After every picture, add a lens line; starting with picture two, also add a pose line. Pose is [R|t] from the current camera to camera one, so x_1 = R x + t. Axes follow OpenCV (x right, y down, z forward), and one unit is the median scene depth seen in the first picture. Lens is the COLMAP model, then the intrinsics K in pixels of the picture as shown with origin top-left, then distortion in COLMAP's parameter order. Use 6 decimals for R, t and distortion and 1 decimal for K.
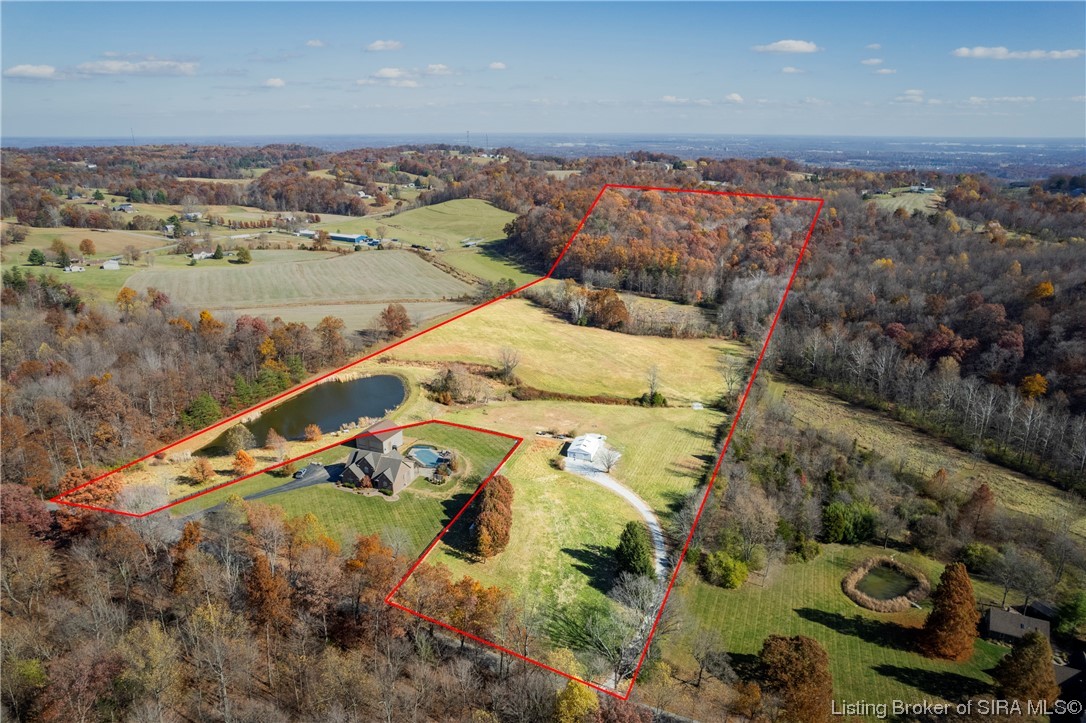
lens RADIAL K [[700.1, 0, 543.0], [0, 700.1, 361.5], [0, 0, 1]] dist [-0.076830, 0.069009]
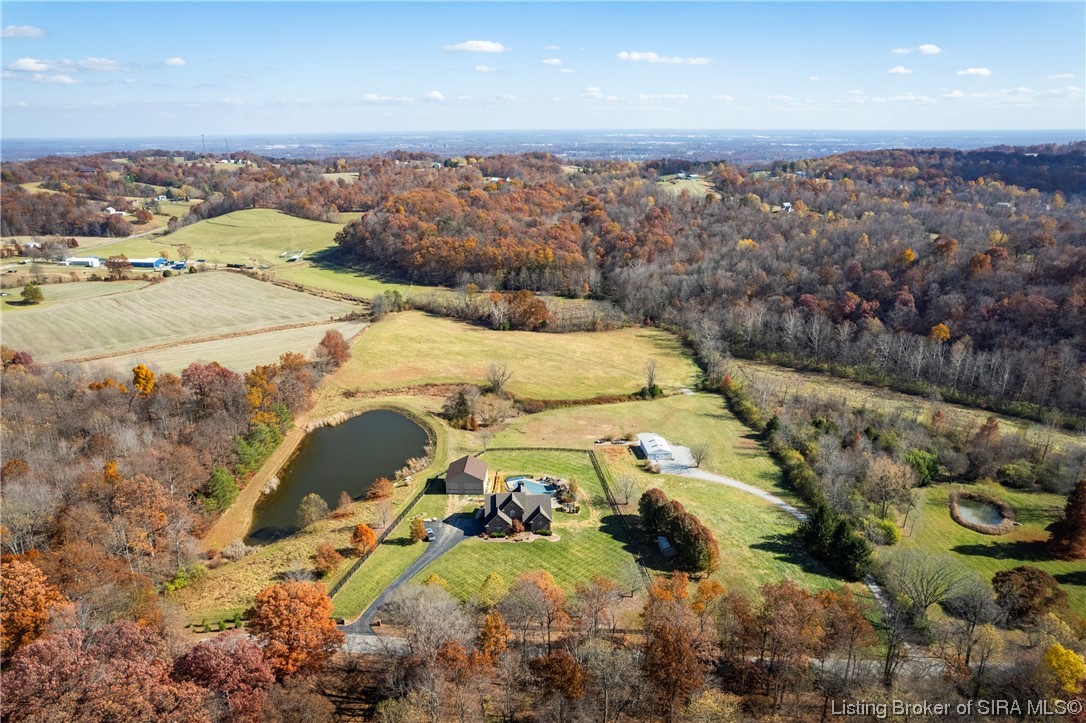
lens RADIAL K [[700.1, 0, 543.0], [0, 700.1, 361.5], [0, 0, 1]] dist [-0.076830, 0.069009]
pose [[0.922150, -0.133442, 0.363088, -0.220512], [0.132466, 0.990800, 0.027708, -0.024265], [-0.363445, 0.022546, 0.931343, 0.063751]]
